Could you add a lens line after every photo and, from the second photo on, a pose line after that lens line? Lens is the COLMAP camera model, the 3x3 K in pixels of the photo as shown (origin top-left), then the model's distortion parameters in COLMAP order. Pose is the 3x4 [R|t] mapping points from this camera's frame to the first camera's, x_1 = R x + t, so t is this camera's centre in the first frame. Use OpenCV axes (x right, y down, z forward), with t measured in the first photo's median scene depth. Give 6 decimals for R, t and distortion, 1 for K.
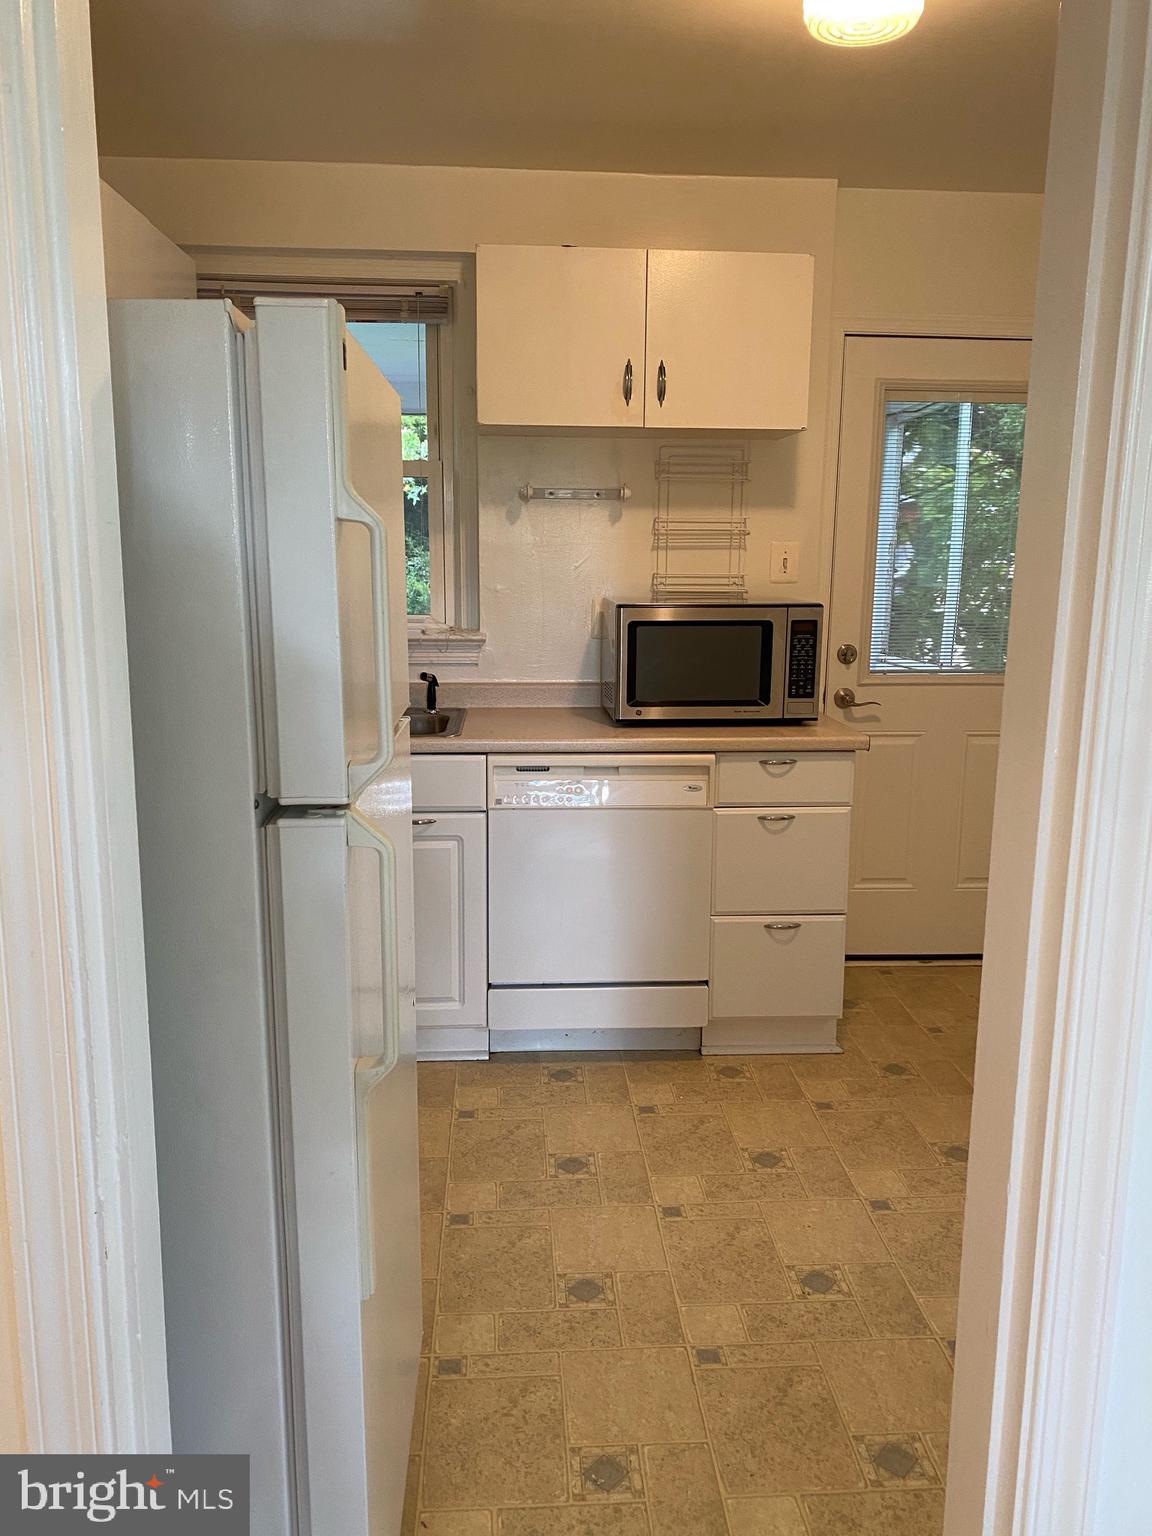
lens RADIAL K [[1161.7, 0, 576.0], [0, 1161.7, 768.0], [0, 0, 1]] dist [0.129335, -0.000019]
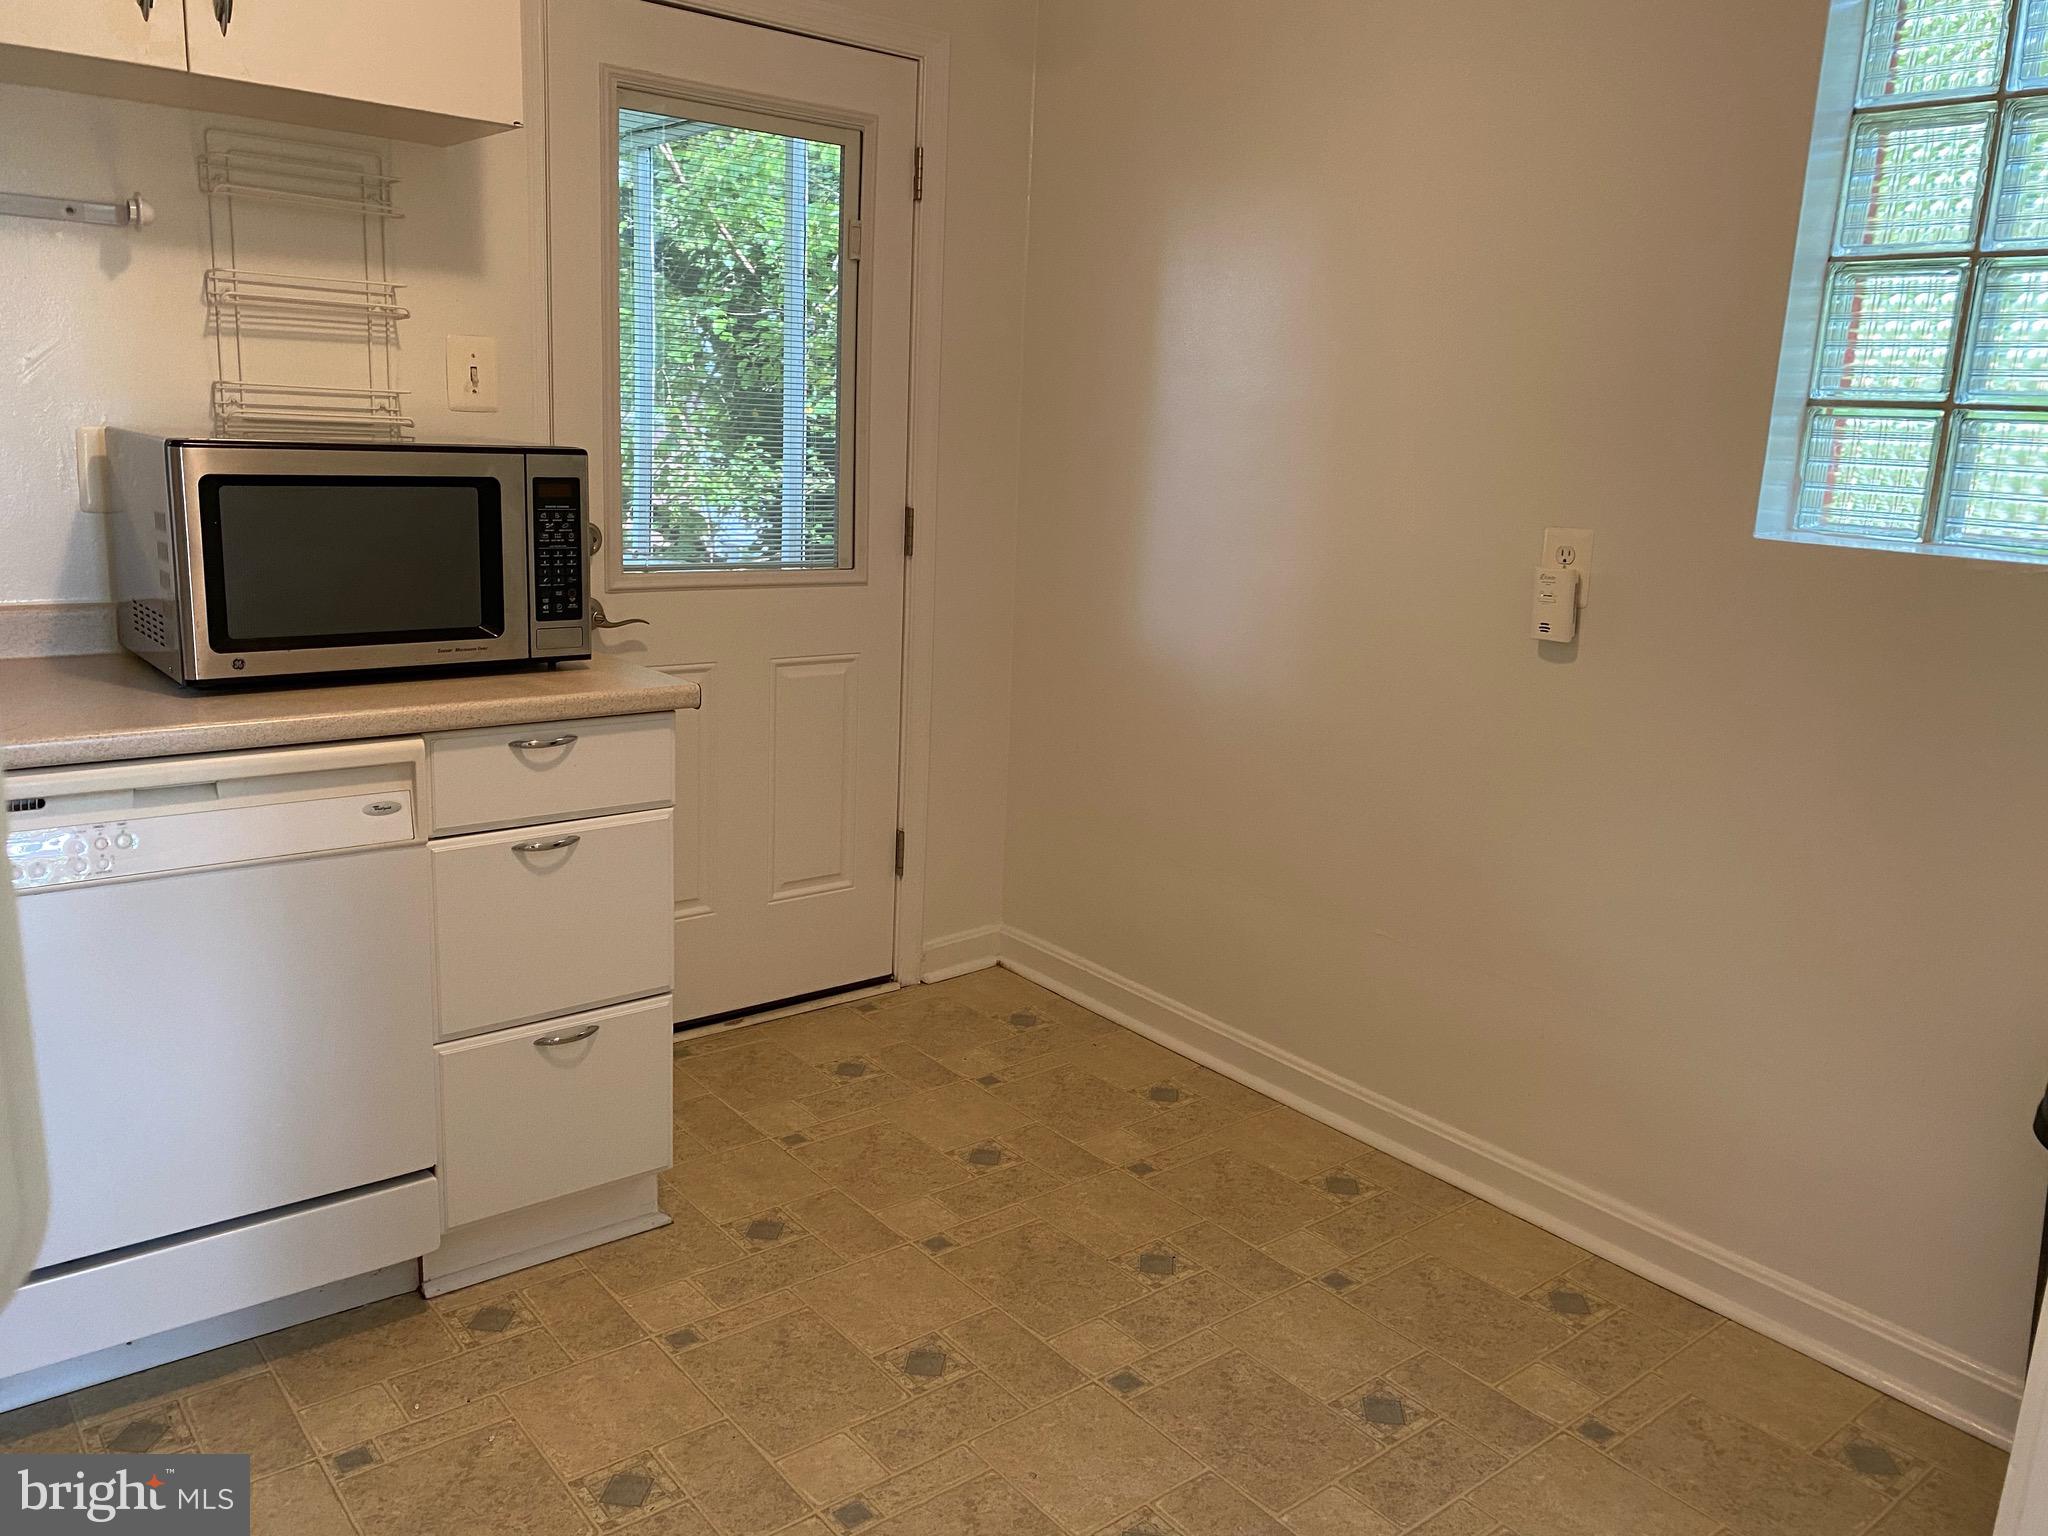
lens RADIAL K [[1568.3, 0, 1027.2], [0, 1568.3, 754.9], [0, 0, 1]] dist [0.010115, 0.002138]
pose [[0.814213, -0.093413, 0.573002, -0.058174], [0.068699, 0.995539, 0.064677, -0.029543], [-0.576487, -0.013296, 0.816998, 0.269981]]
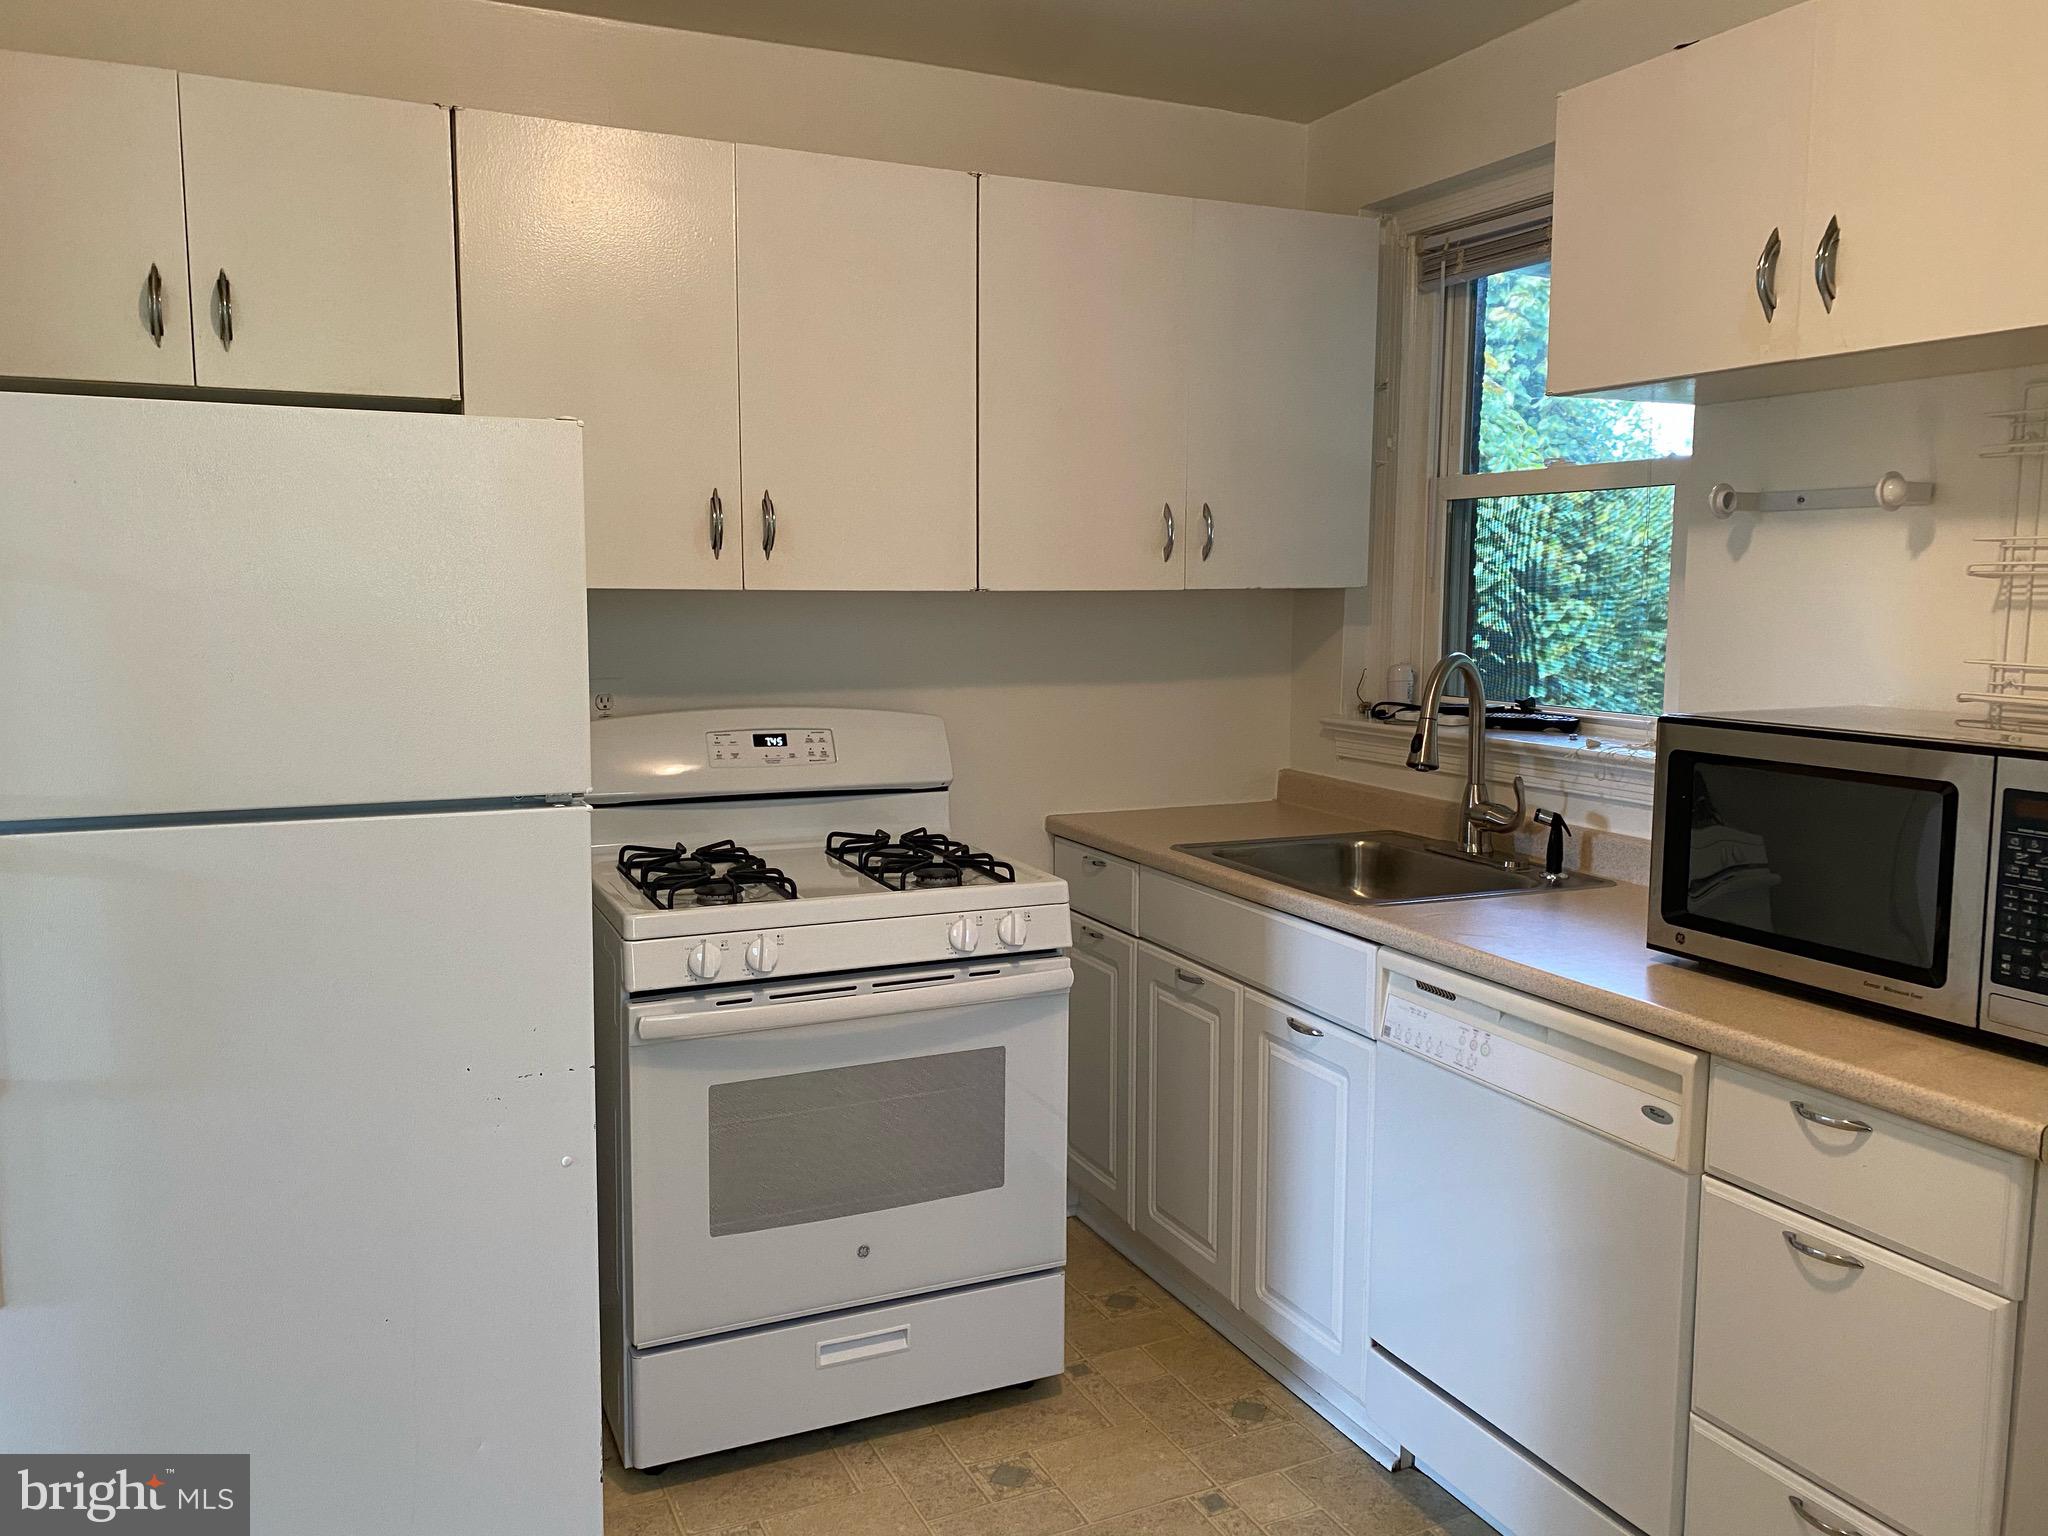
lens RADIAL K [[1568.3, 0, 1027.2], [0, 1568.3, 754.9], [0, 0, 1]] dist [0.010115, 0.002138]
pose [[0.365592, 0.095526, -0.925860, 0.553696], [-0.174986, 0.984037, 0.032432, -0.096344], [0.914178, 0.150155, 0.376472, 0.492174]]
